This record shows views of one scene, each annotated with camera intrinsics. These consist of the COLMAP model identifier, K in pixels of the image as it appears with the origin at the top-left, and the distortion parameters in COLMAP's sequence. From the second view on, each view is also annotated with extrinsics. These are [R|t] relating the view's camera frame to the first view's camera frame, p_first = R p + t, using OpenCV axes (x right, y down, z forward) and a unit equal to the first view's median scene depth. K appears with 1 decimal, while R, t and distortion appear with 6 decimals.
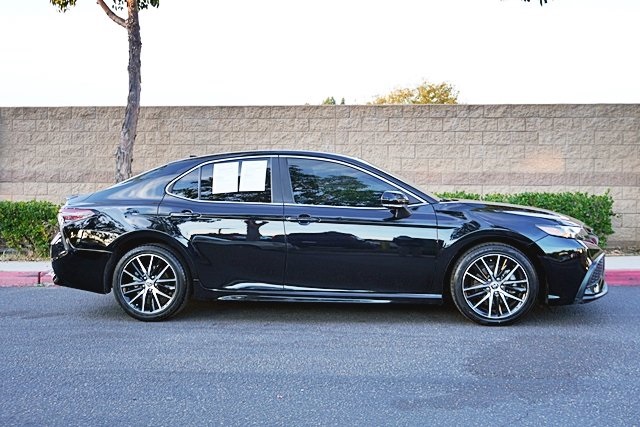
lens RADIAL K [[648.3, 0, 320.0], [0, 648.3, 213.5], [0, 0, 1]] dist [-0.009788, -0.003534]
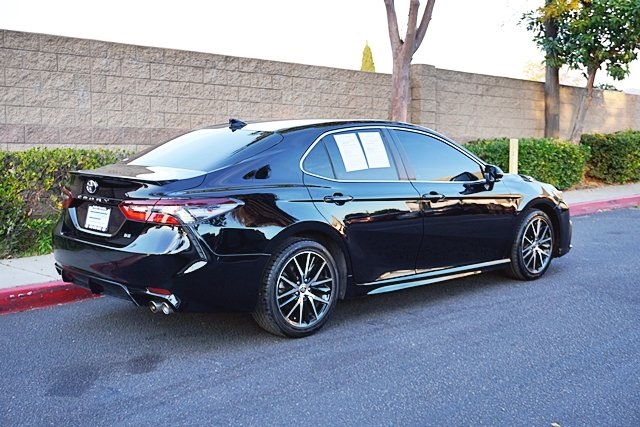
lens RADIAL K [[777.3, 0, 320.0], [0, 777.3, 213.5], [0, 0, 1]] dist [-0.005460, 0.001420]
pose [[0.621844, -0.069069, 0.780089, -0.539352], [0.015581, 0.996997, 0.075854, -0.029495], [-0.782986, -0.035015, 0.621053, 0.223511]]
